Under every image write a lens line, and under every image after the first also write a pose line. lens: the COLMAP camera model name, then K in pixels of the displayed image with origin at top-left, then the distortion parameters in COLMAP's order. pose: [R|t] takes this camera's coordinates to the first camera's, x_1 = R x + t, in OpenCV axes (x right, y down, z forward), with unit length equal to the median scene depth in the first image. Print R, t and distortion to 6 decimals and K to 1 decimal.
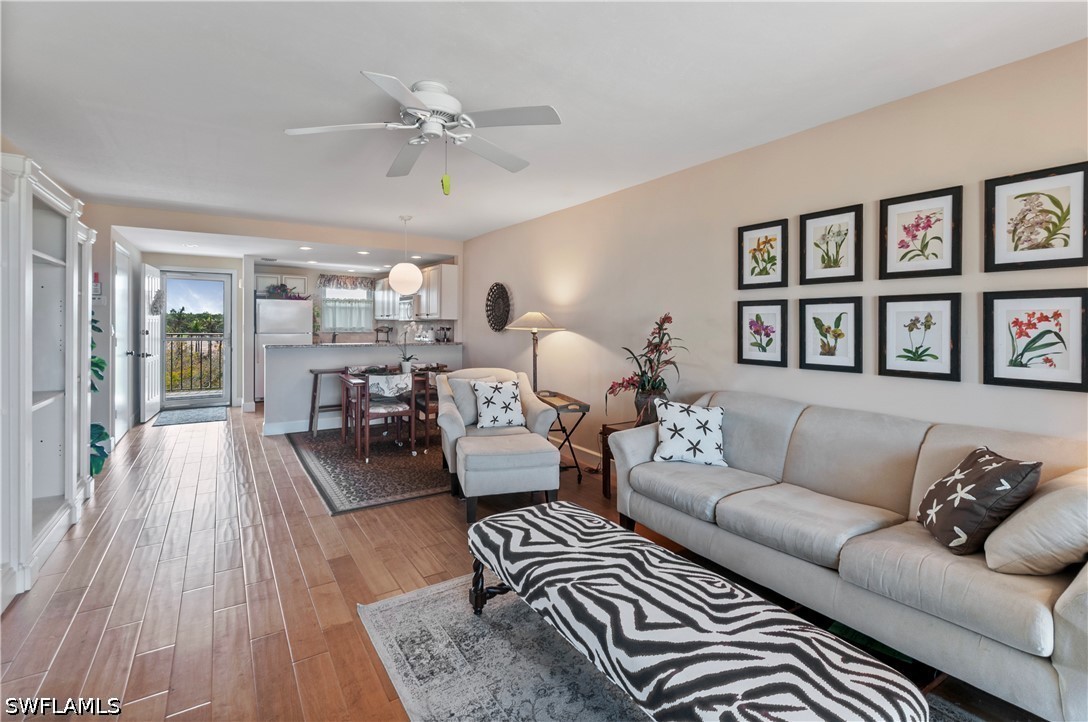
lens RADIAL K [[497.2, 0, 541.9], [0, 497.2, 322.7], [0, 0, 1]] dist [0.000117, 0.000146]
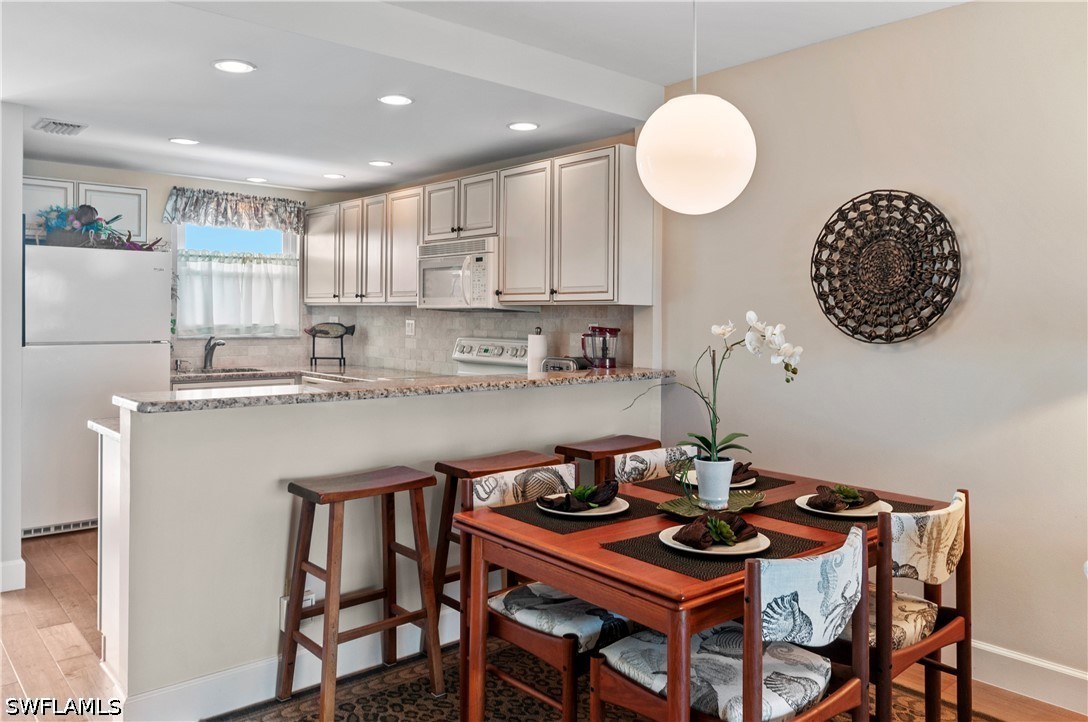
lens RADIAL K [[806.5, 0, 545.0], [0, 806.5, 317.9], [0, 0, 1]] dist [-0.003604, 0.000031]
pose [[0.990275, 0.003202, 0.139085, -0.689980], [-0.003871, 0.999982, 0.004542, 0.000238], [-0.139068, -0.005036, 0.990270, 0.947926]]
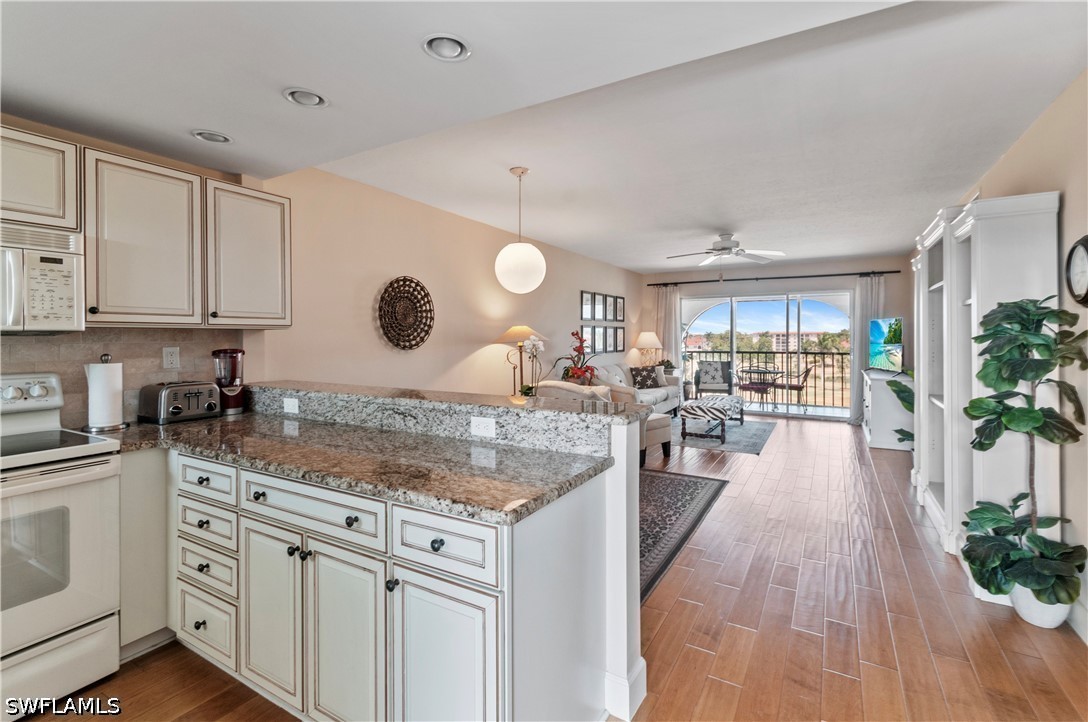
lens RADIAL K [[490.0, 0, 551.1], [0, 490.0, 334.9], [0, 0, 1]] dist [0.001034, 0.000650]
pose [[-0.458494, -0.000605, 0.888697, -1.404904], [0.000968, 0.999999, 0.001180, -0.004731], [-0.888697, 0.001401, -0.458493, 2.076436]]
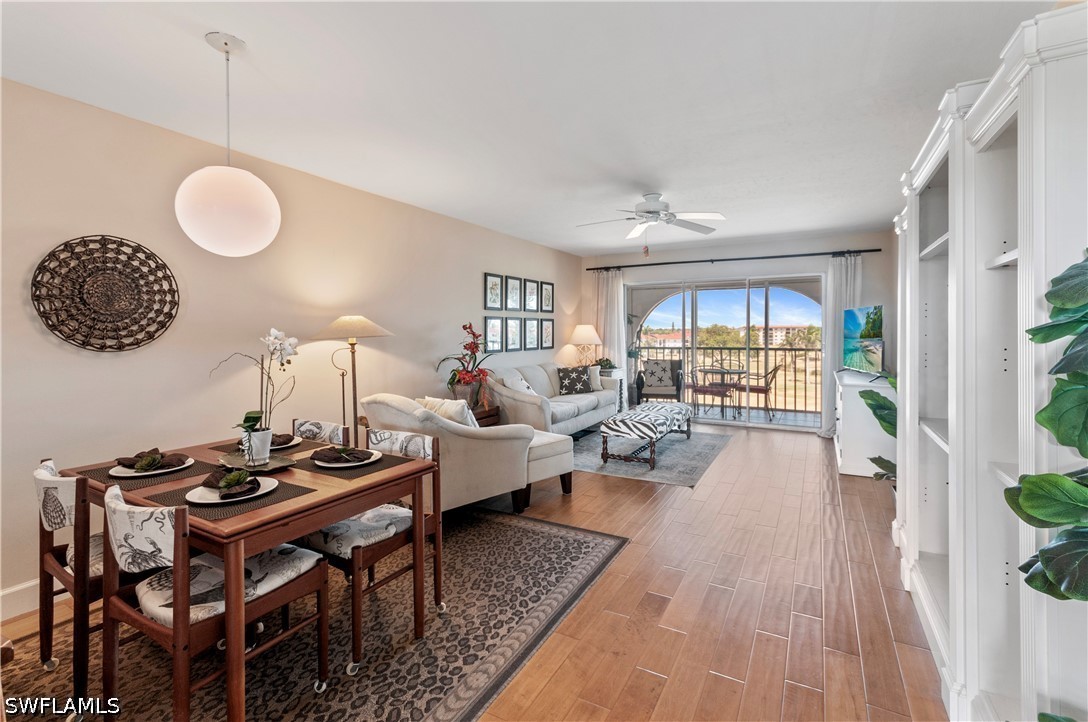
lens RADIAL K [[490.0, 0, 551.1], [0, 490.0, 334.9], [0, 0, 1]] dist [0.001034, 0.000650]
pose [[-0.477795, -0.009725, 0.878417, -1.170603], [0.003082, 0.999914, 0.012747, -0.000889], [-0.878466, 0.008798, -0.477724, 1.598834]]
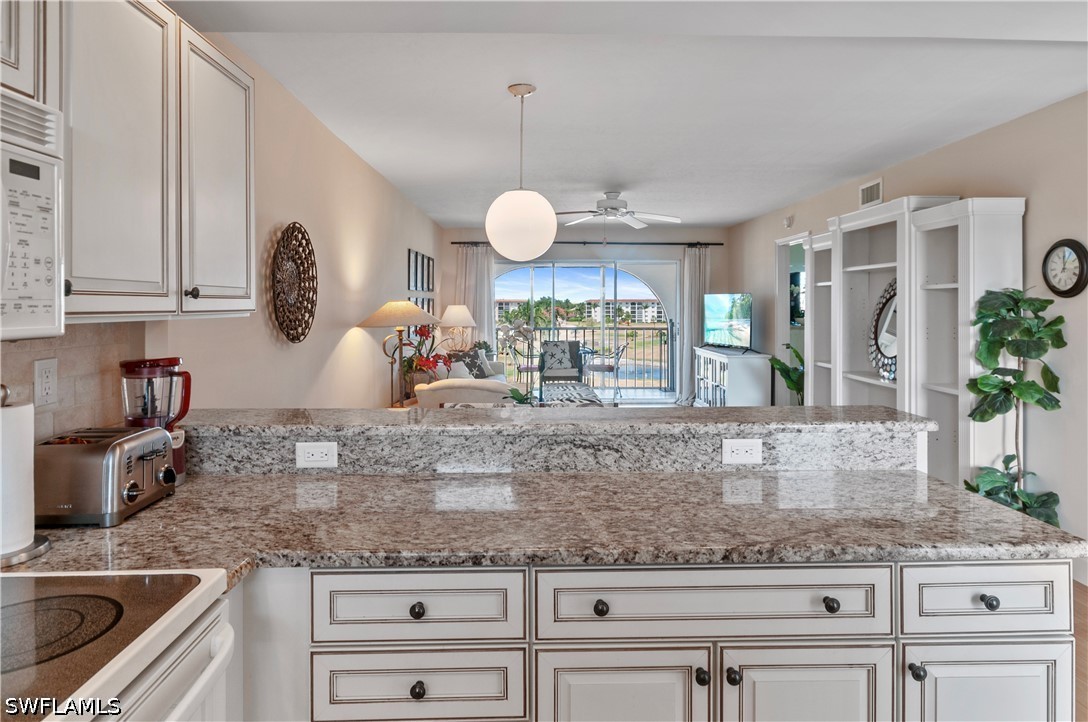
lens RADIAL K [[651.1, 0, 544.4], [0, 651.1, 302.5], [0, 0, 1]] dist [-0.002620, 0.000719]
pose [[-0.852345, -0.002159, 0.522976, -0.997081], [-0.002361, 0.999997, 0.000281, -0.028462], [-0.522975, -0.000995, -0.852347, 2.477360]]
